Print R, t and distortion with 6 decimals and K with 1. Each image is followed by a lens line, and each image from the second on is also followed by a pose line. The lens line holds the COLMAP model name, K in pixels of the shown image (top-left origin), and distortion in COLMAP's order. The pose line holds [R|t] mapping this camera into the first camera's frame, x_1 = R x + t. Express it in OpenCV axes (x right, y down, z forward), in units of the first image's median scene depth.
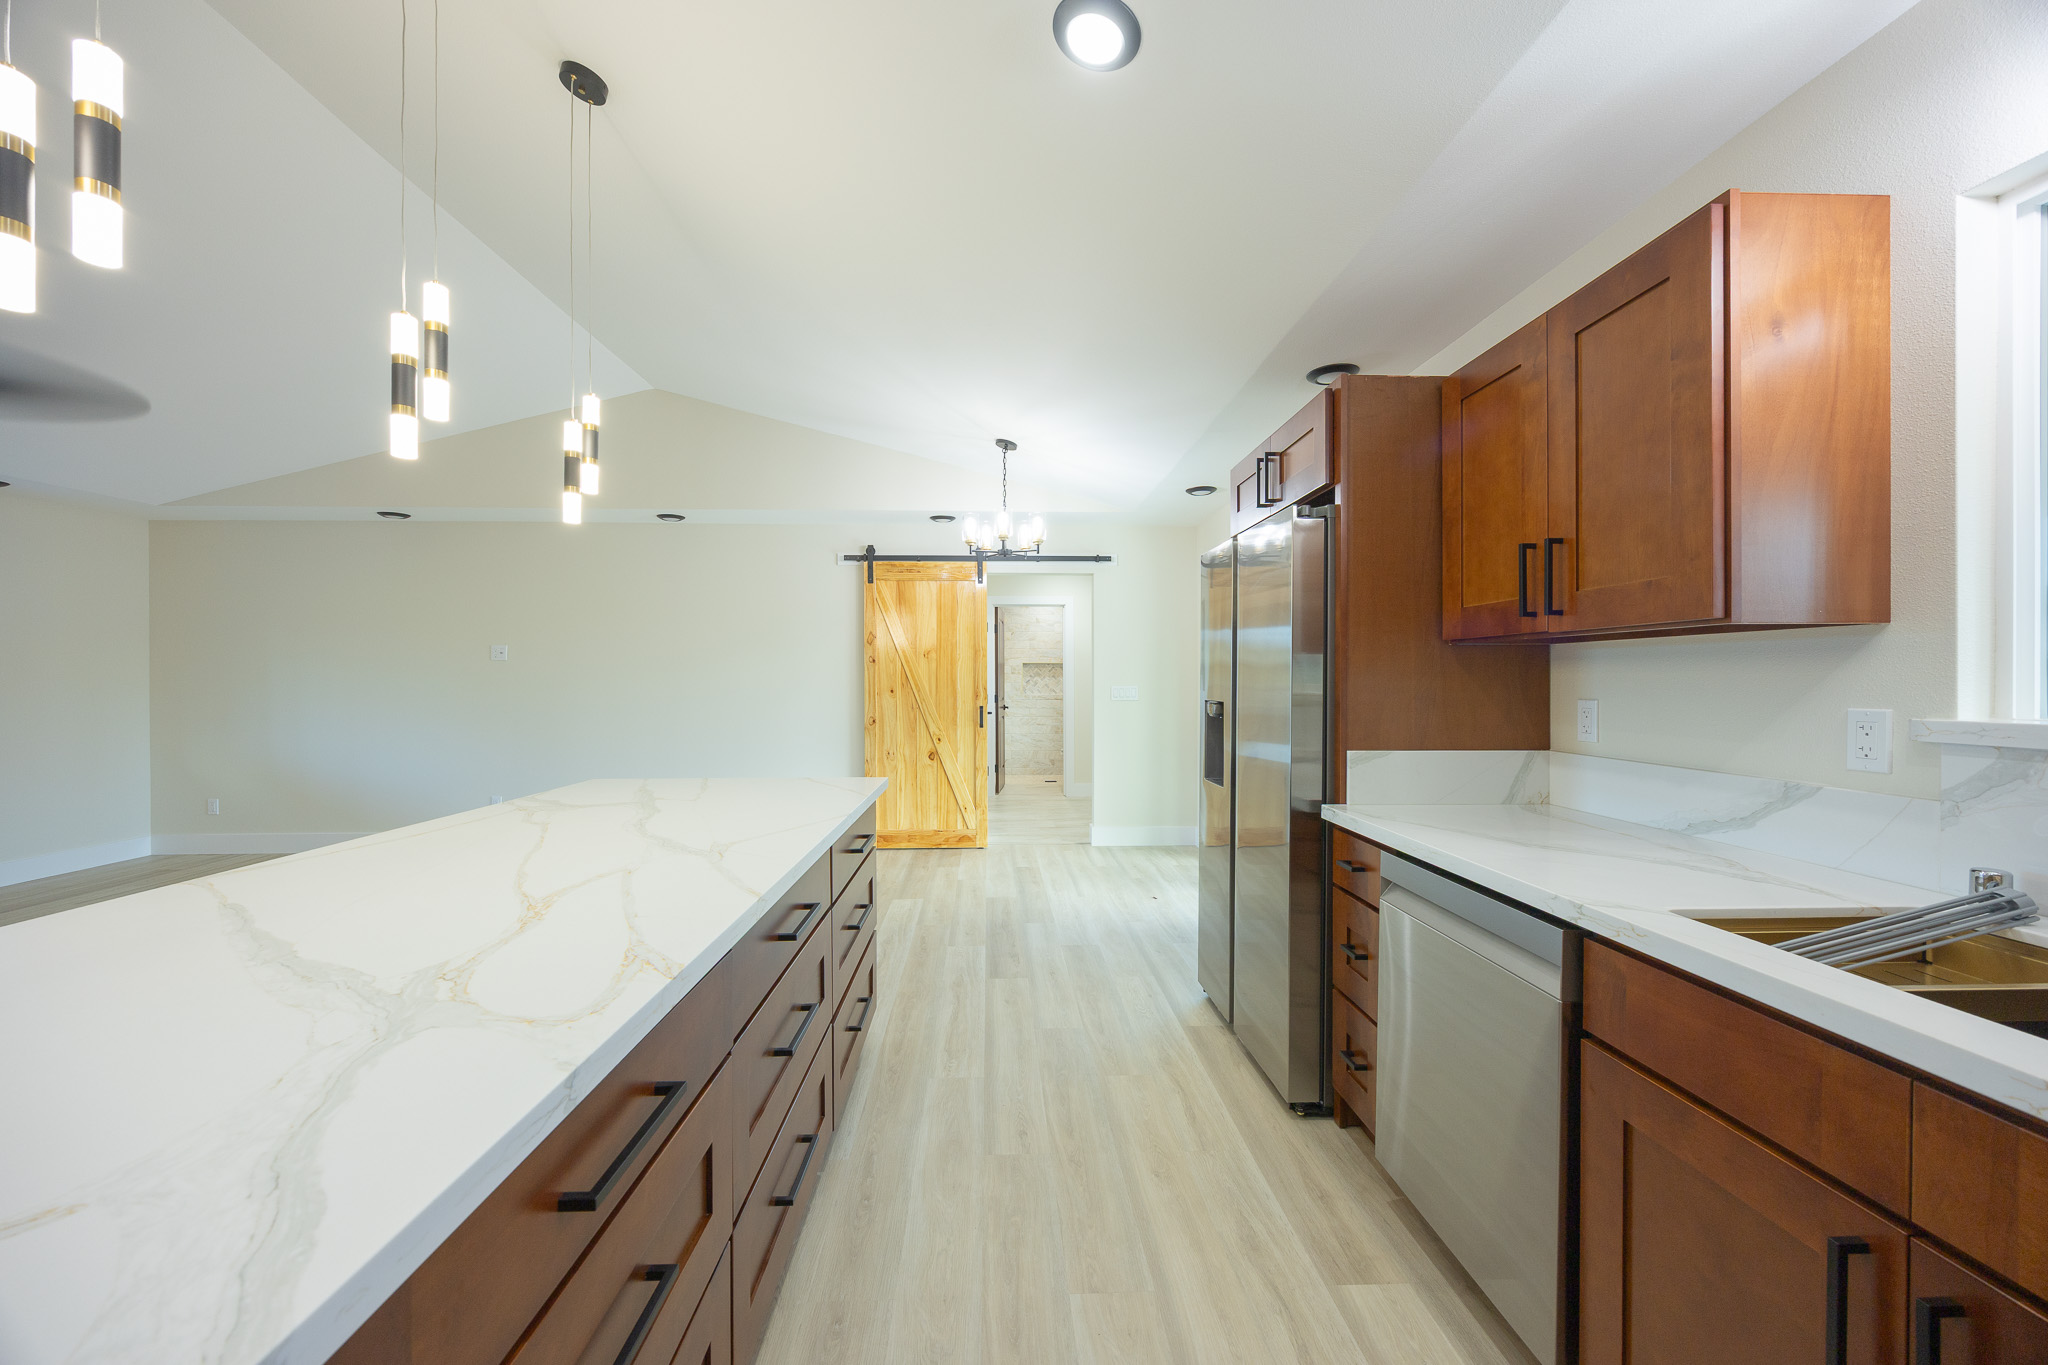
lens RADIAL K [[782.3, 0, 1010.0], [0, 782.3, 677.7], [0, 0, 1]] dist [-0.004682, 0.000666]
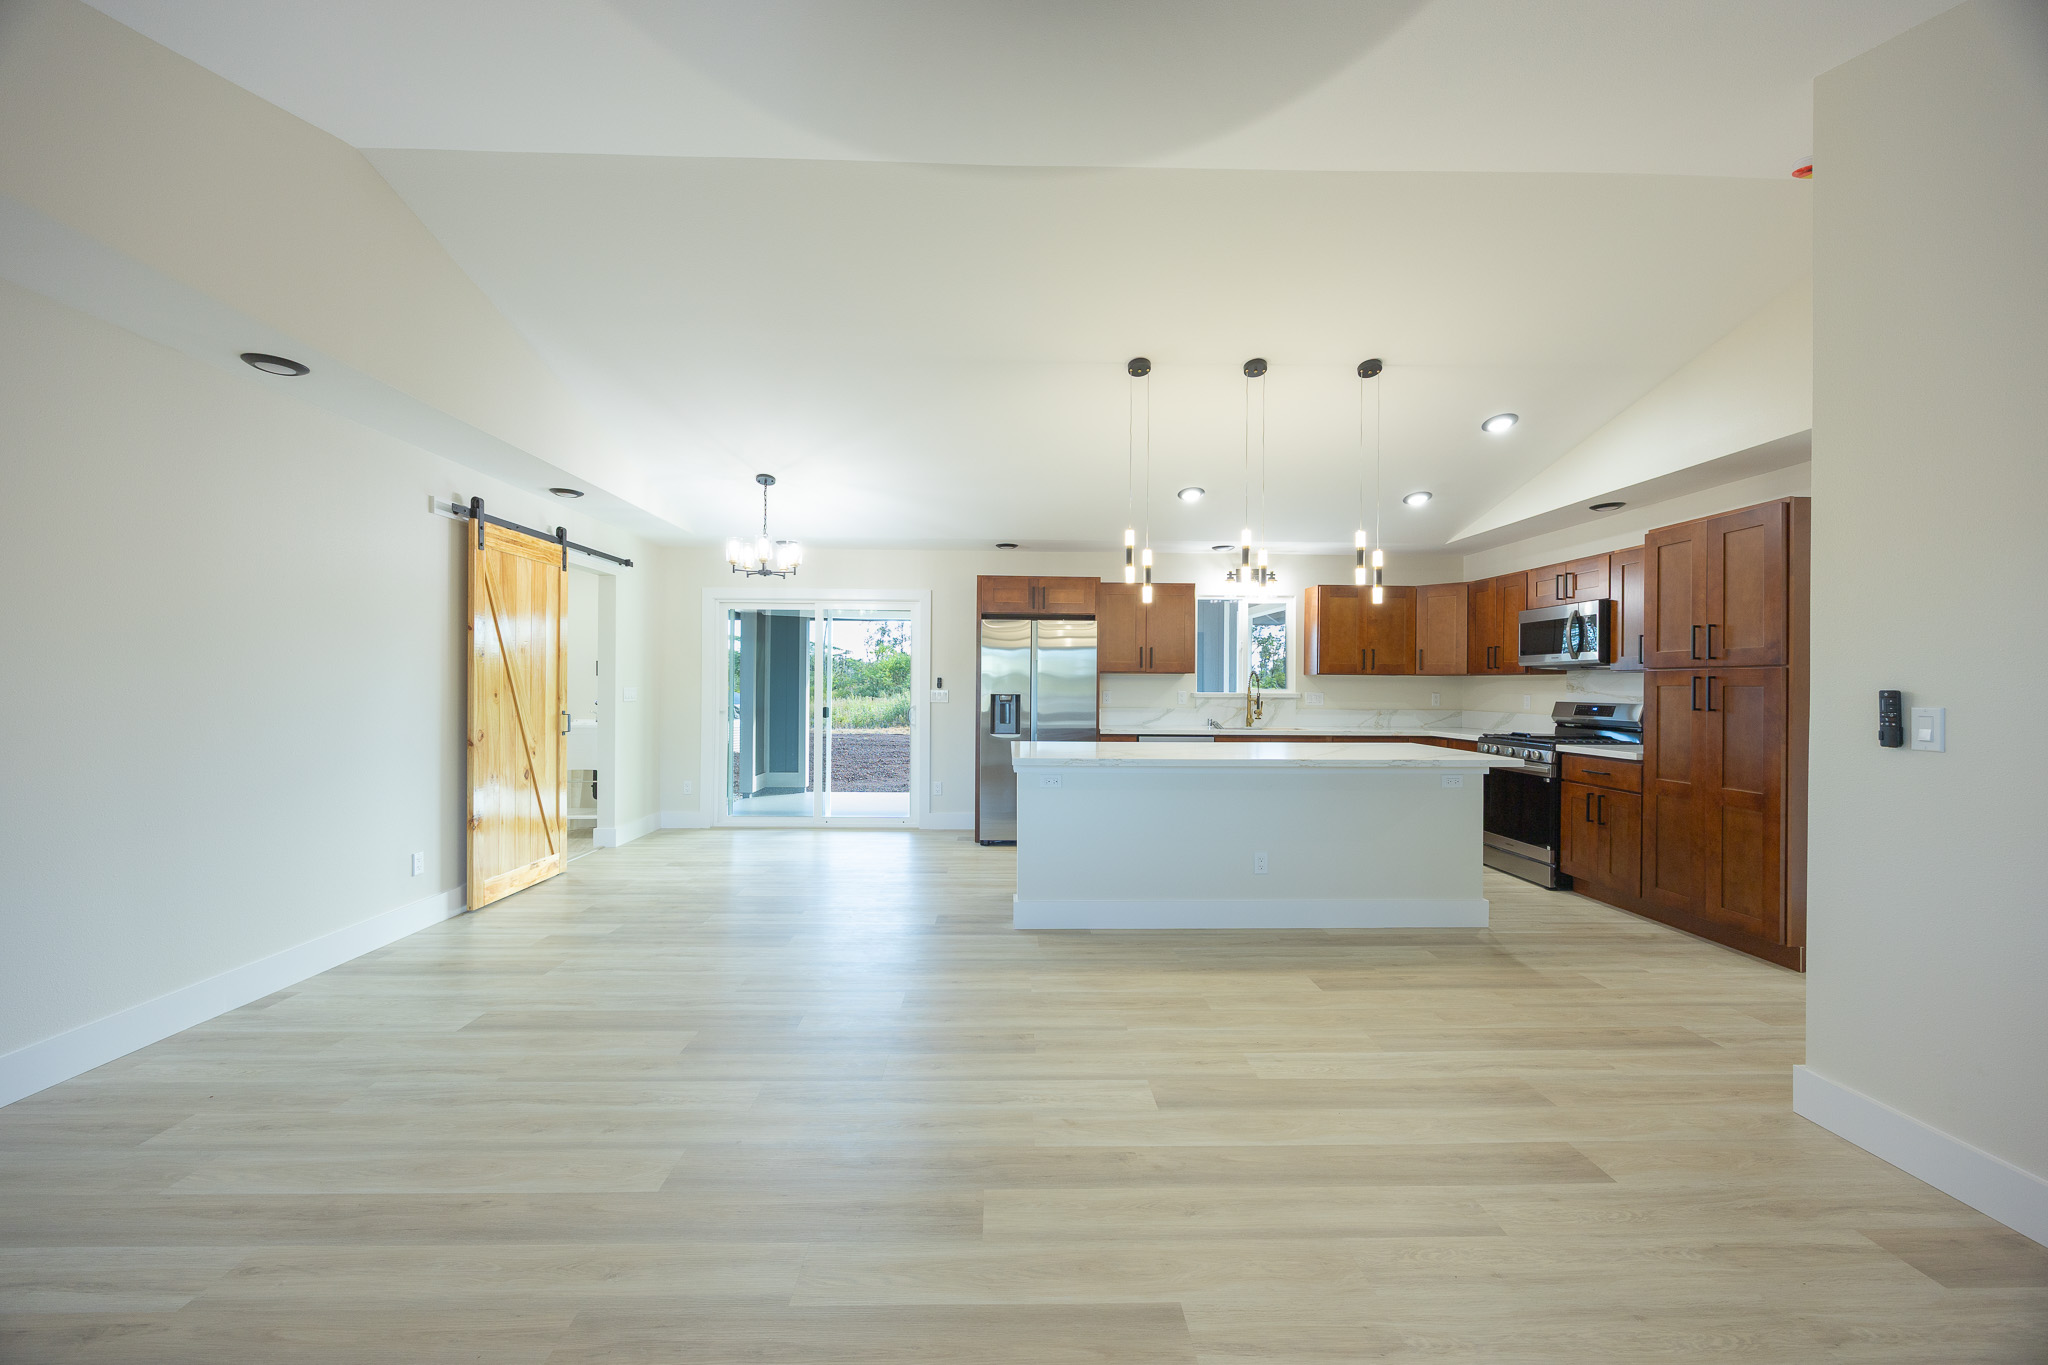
lens RADIAL K [[782.3, 0, 1020.3], [0, 782.3, 683.9], [0, 0, 1]] dist [-0.004682, 0.000666]
pose [[0.011524, 0.000664, 0.999933, -2.441917], [-0.008212, 0.999966, -0.000569, 0.003914], [-0.999900, -0.008205, 0.011529, 1.259678]]
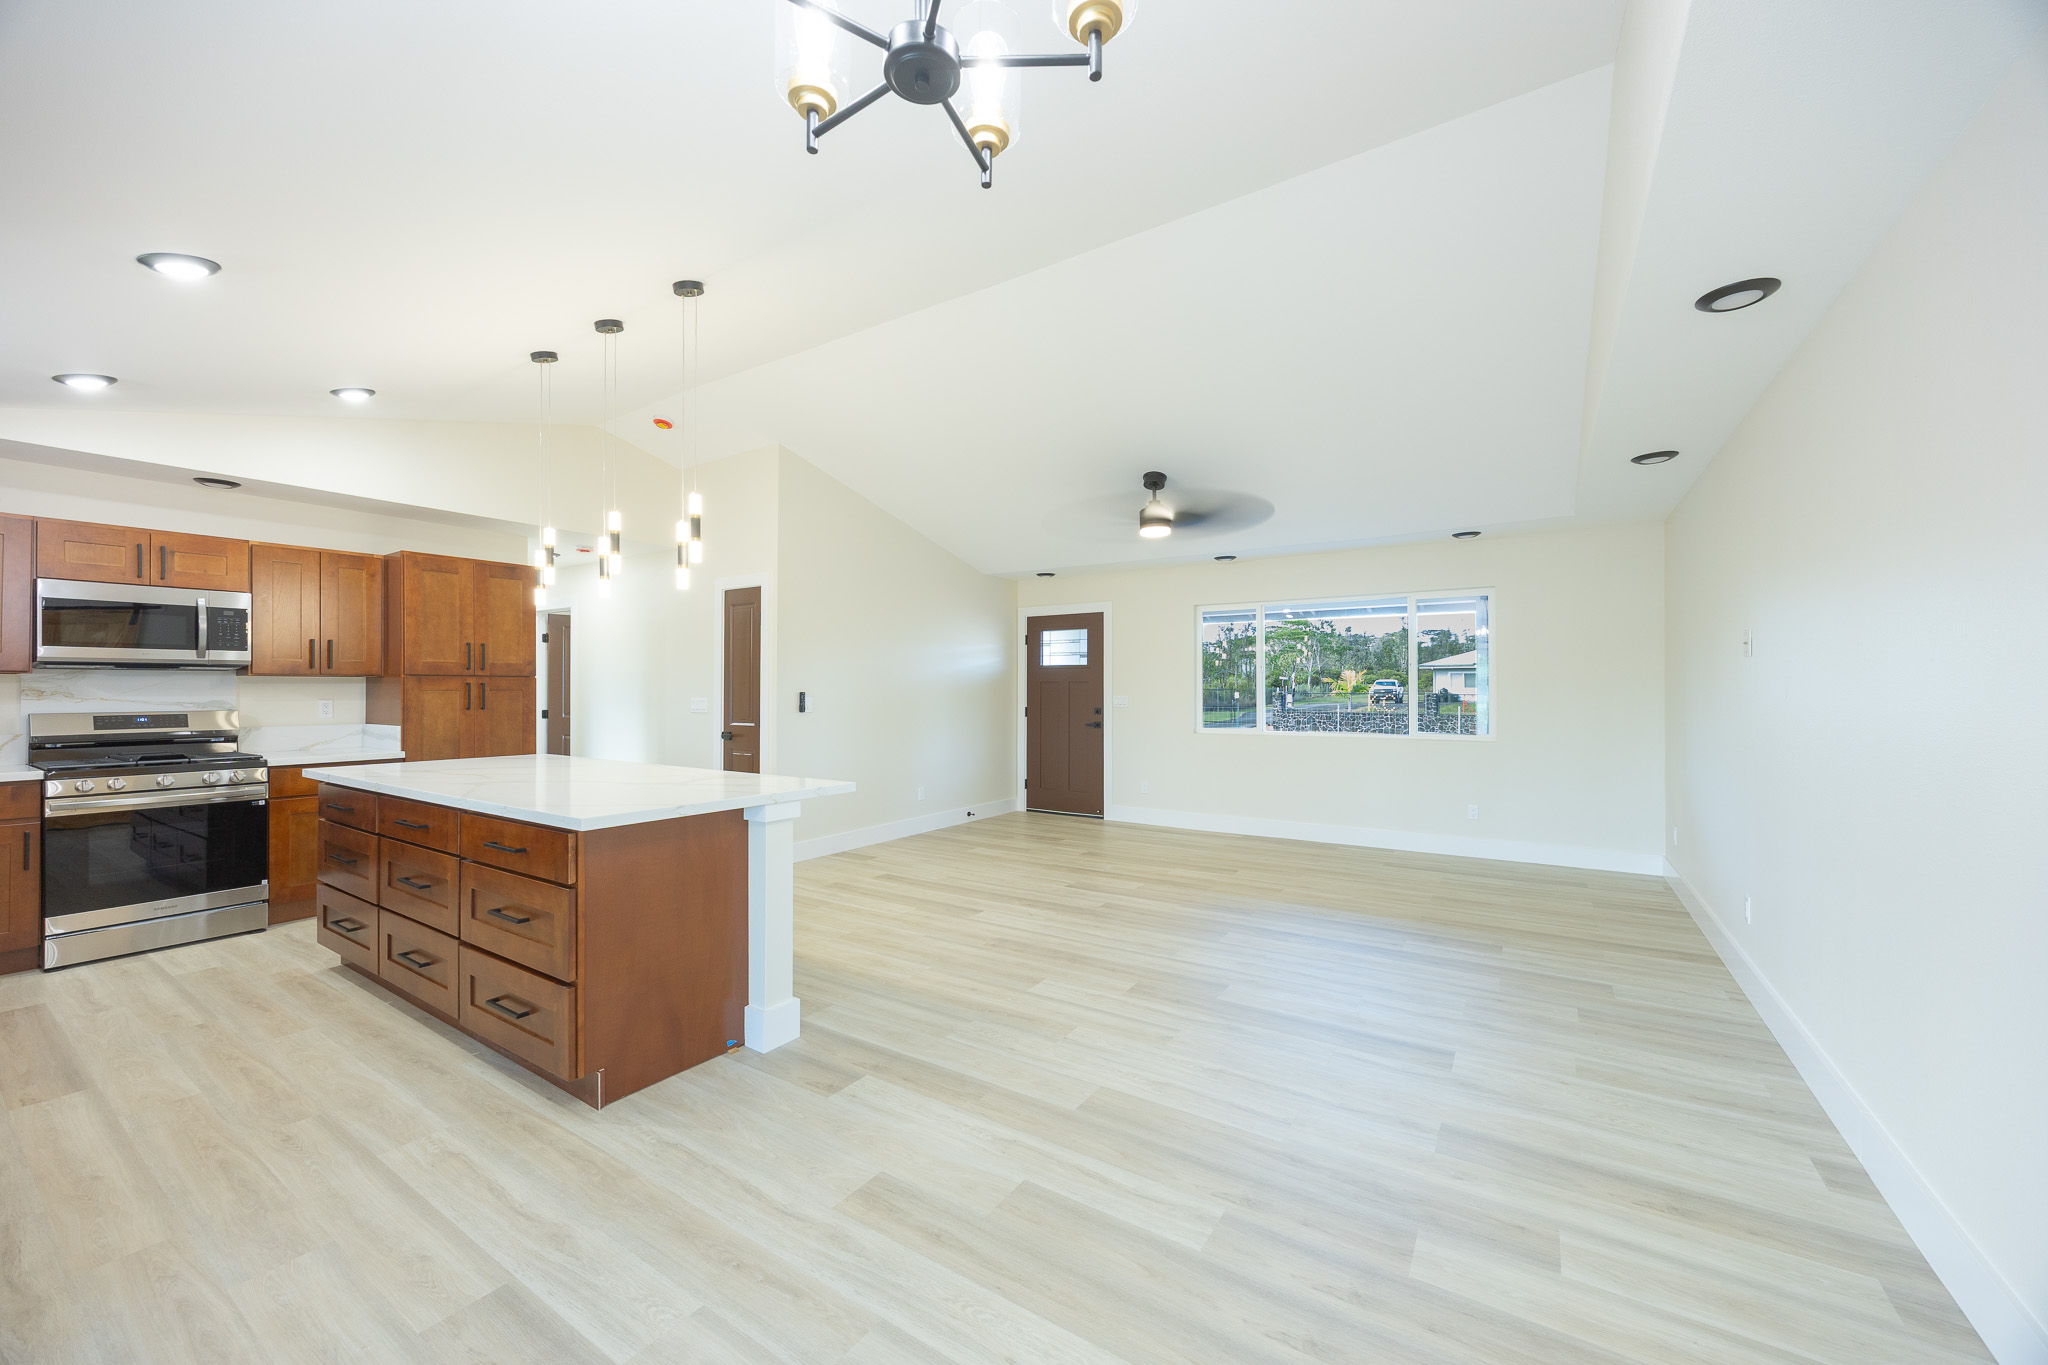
lens RADIAL K [[782.3, 0, 1025.9], [0, 782.3, 687.1], [0, 0, 1]] dist [-0.004682, 0.000666]
pose [[-0.573783, -0.001605, -0.819006, 0.296297], [0.003289, 0.999986, -0.004264, 0.000827], [0.819000, -0.005140, -0.573770, 2.372164]]
